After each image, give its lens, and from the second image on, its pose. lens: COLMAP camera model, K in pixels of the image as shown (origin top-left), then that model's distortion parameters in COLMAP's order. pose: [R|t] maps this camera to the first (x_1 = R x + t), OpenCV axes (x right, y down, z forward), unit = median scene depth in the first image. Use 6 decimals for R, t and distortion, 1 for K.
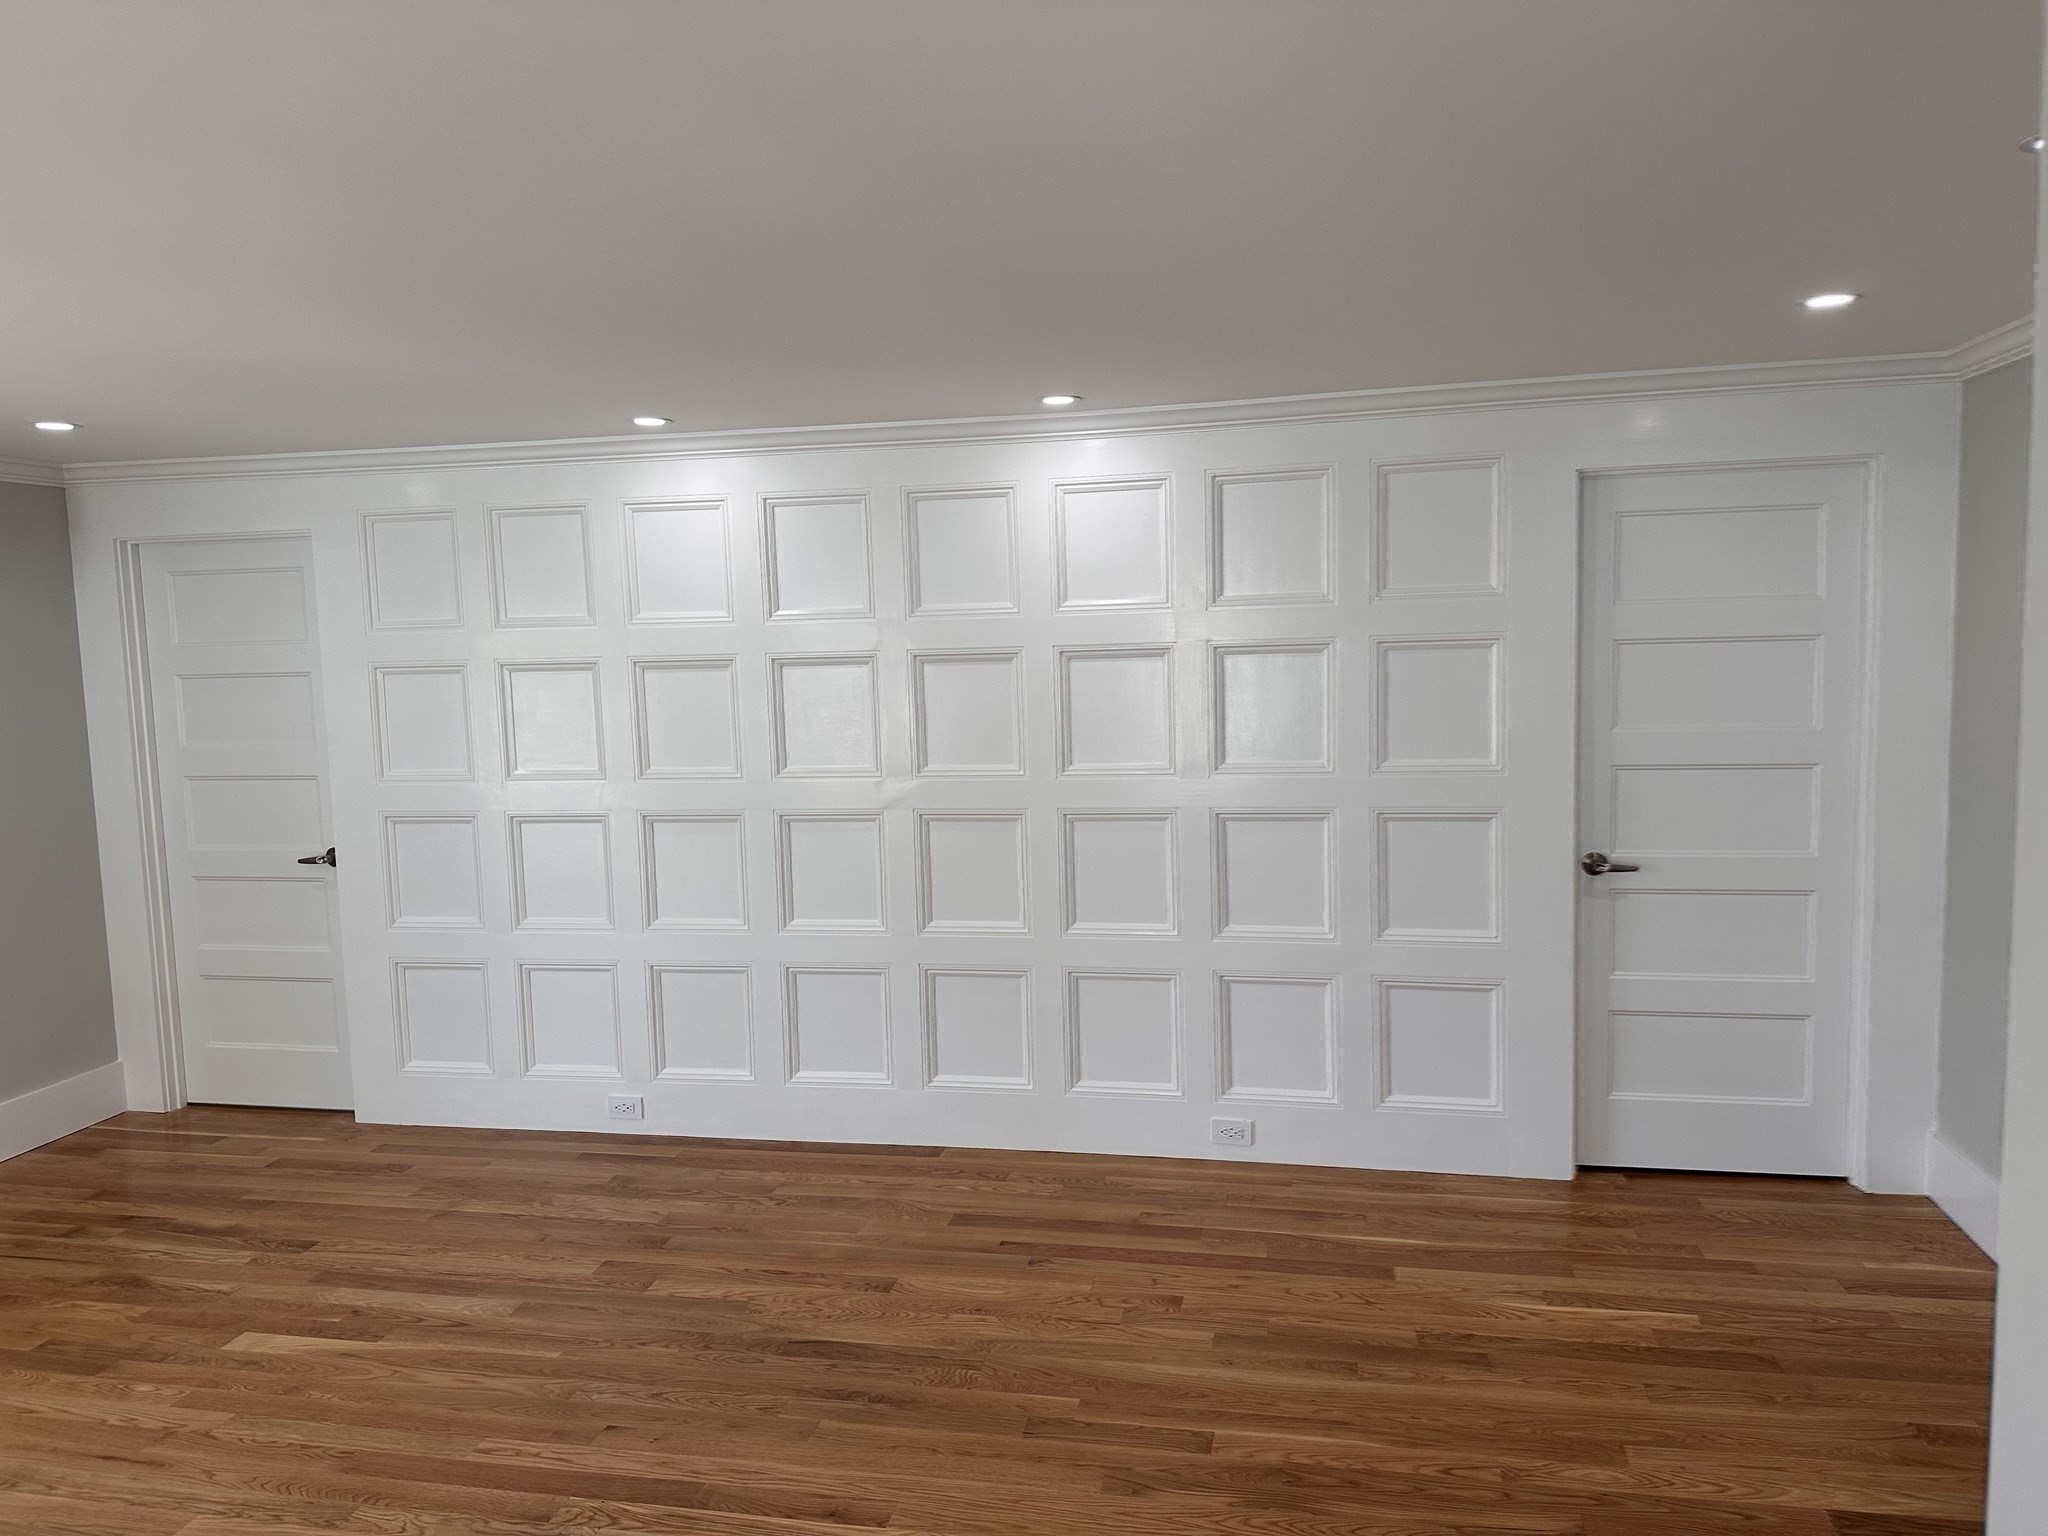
lens RADIAL K [[1445.9, 0, 1007.0], [0, 1445.9, 768.8], [0, 0, 1]] dist [0.060411, -0.082597]
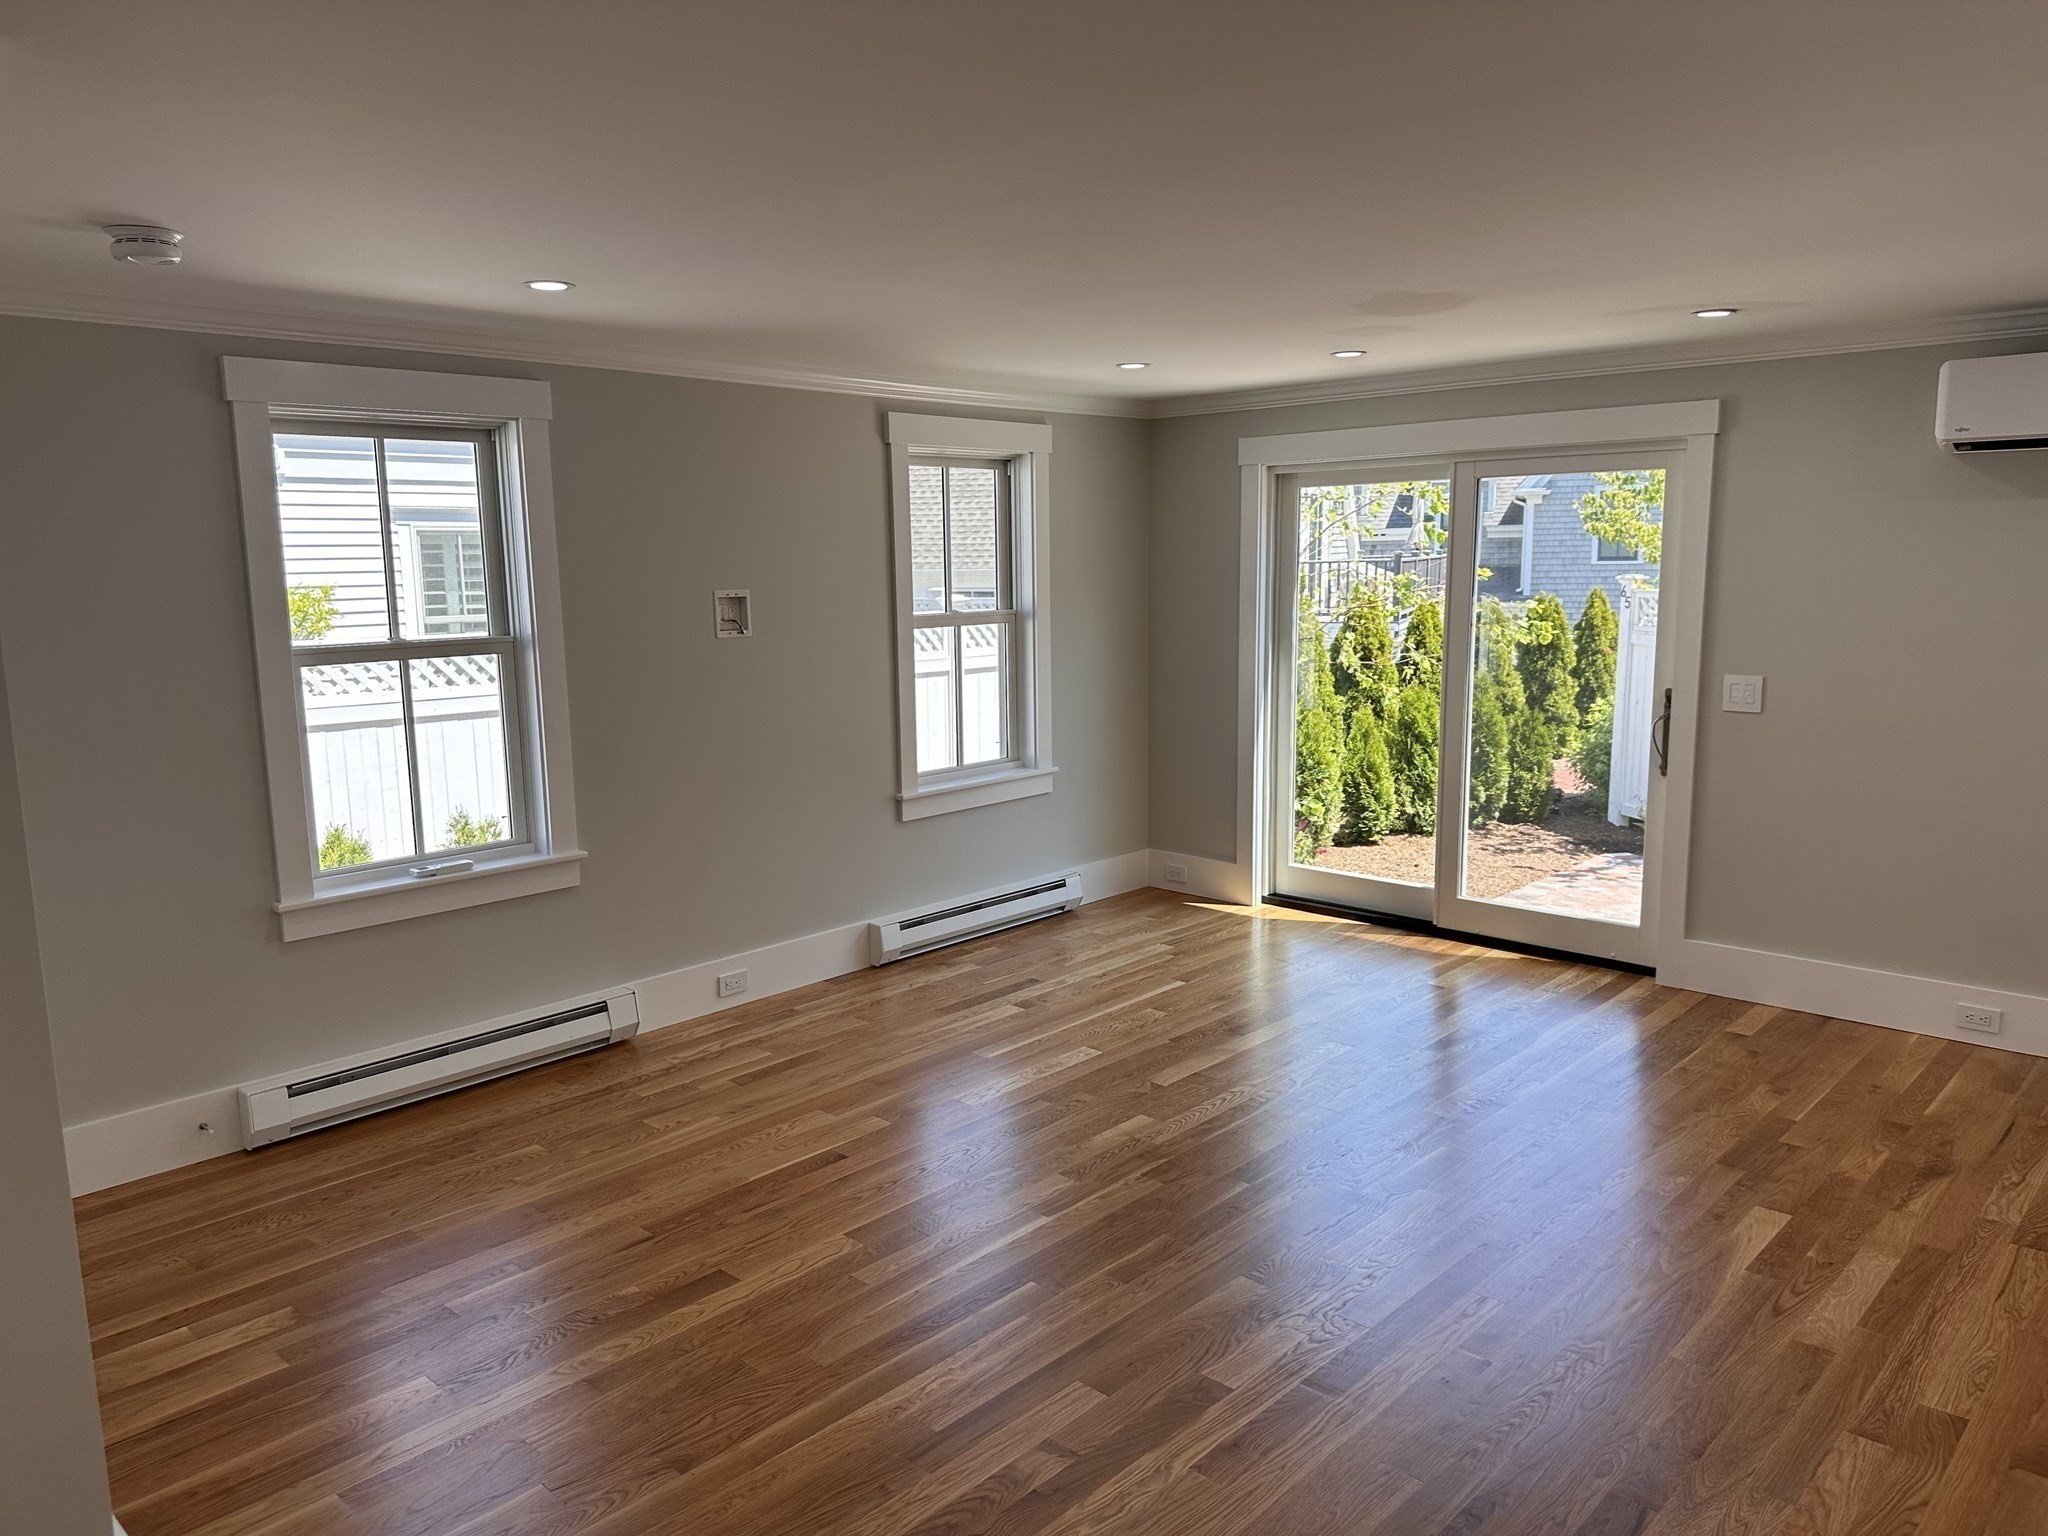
lens RADIAL K [[1445.9, 0, 1032.2], [0, 1445.9, 765.8], [0, 0, 1]] dist [0.060411, -0.082597]
pose [[-0.510744, 0.159451, -0.844817, 0.408232], [-0.053090, 0.974926, 0.216104, -0.077058], [0.858092, 0.155226, -0.489473, 0.758540]]
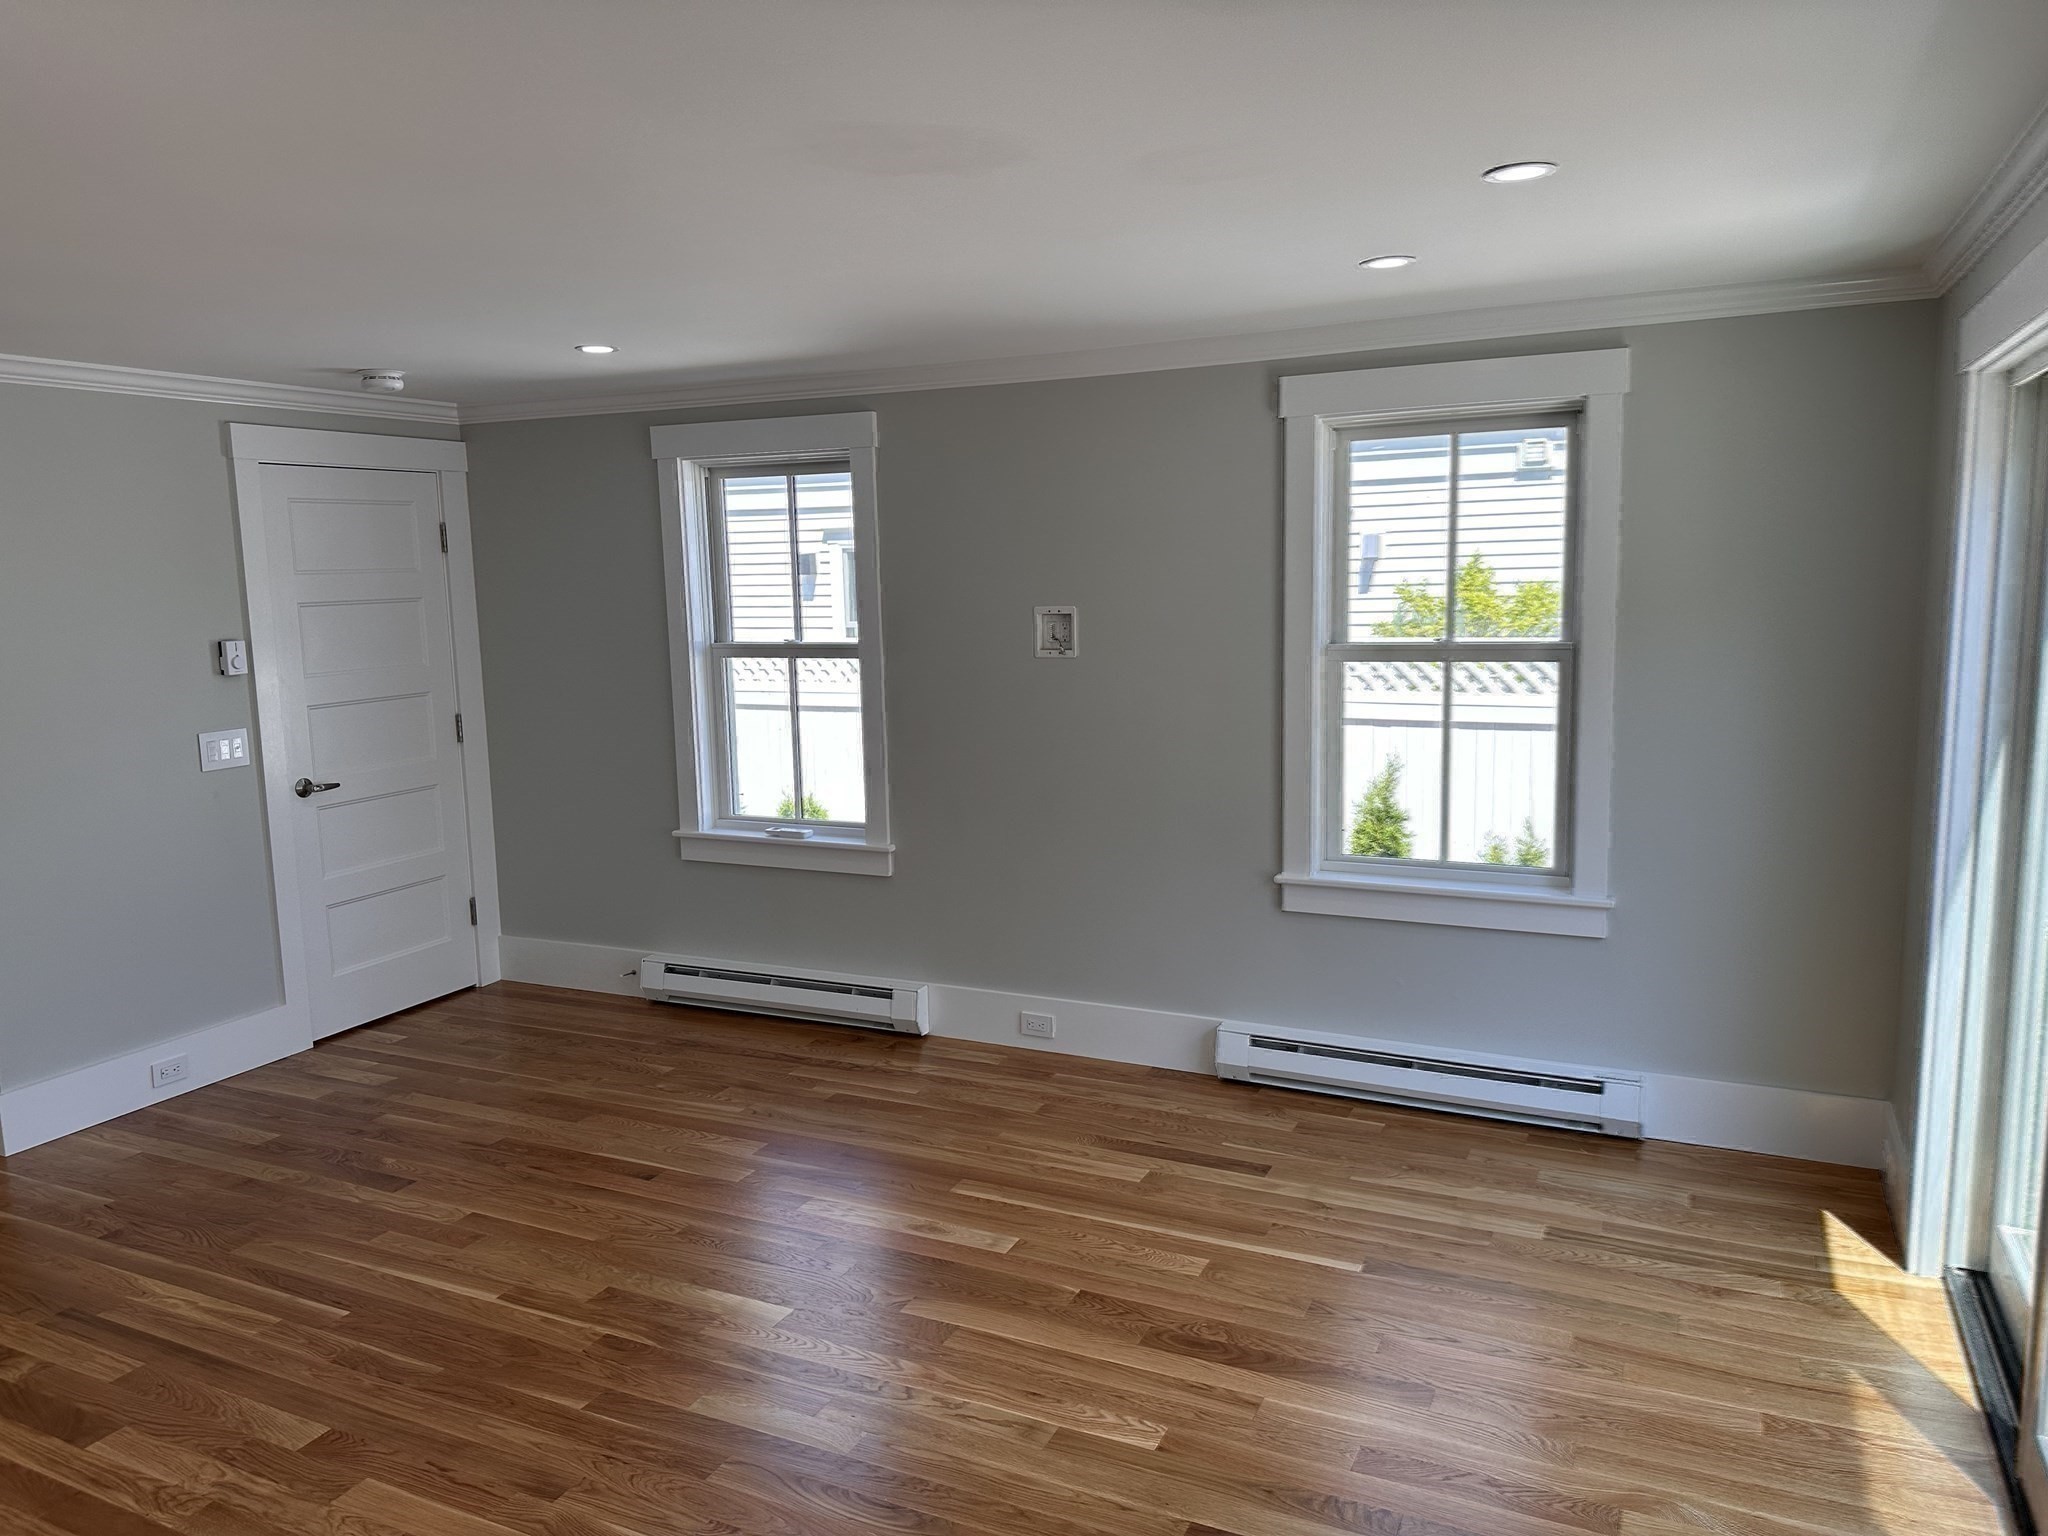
lens RADIAL K [[1445.9, 0, 1039.9], [0, 1445.9, 761.9], [0, 0, 1]] dist [0.060411, -0.082597]
pose [[-0.967727, 0.016773, 0.251444, -0.832192], [0.072663, 0.973976, 0.214686, -0.066824], [-0.241299, 0.226028, -0.943762, 1.014589]]
